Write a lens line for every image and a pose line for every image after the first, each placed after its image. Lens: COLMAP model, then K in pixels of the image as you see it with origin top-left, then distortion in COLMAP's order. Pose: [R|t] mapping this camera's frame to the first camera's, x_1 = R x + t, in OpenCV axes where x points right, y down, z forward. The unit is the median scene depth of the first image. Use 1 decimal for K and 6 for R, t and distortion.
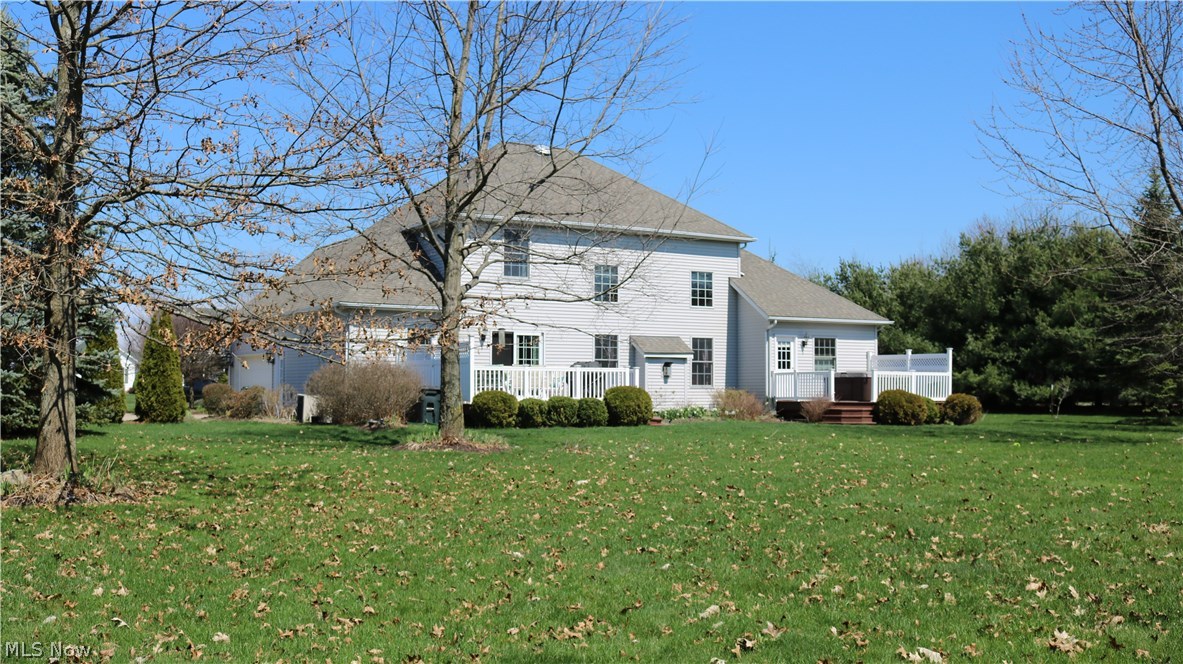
lens RADIAL K [[1228.9, 0, 591.5], [0, 1228.9, 332.0], [0, 0, 1]] dist [-0.074615, -0.014249]
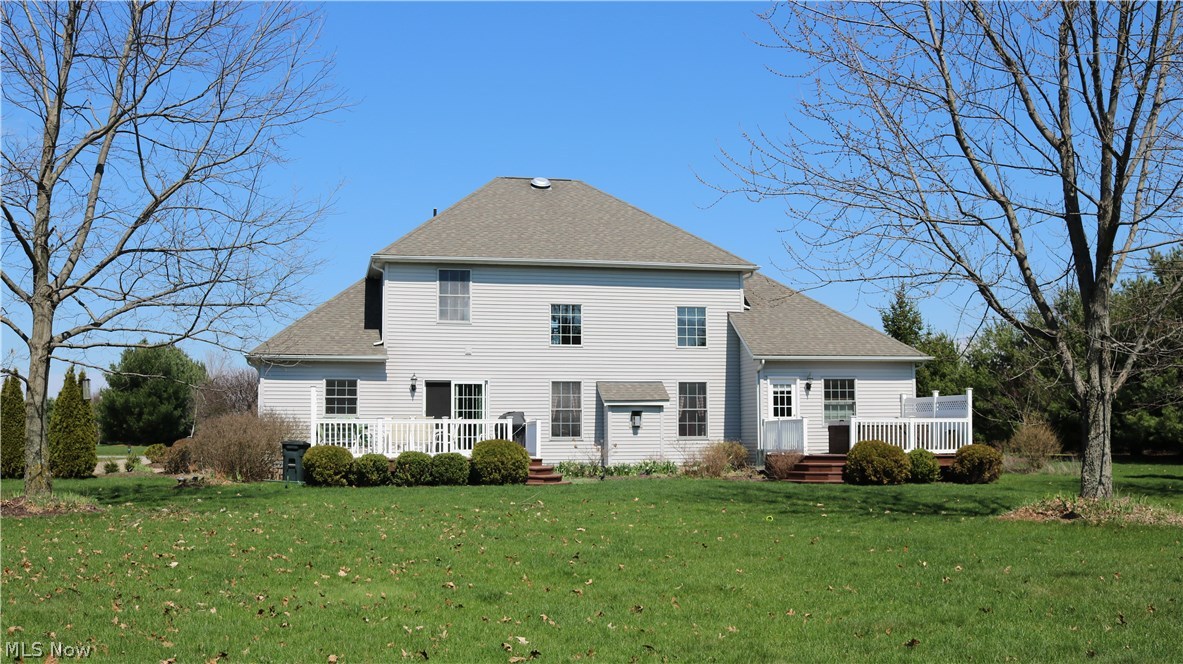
lens RADIAL K [[1228.9, 0, 591.5], [0, 1228.9, 332.0], [0, 0, 1]] dist [-0.074615, -0.014249]
pose [[0.946990, -0.035104, -0.319339, 0.305516], [0.022759, 0.998845, -0.042309, 0.004472], [0.320456, 0.032798, 0.946696, 0.146801]]
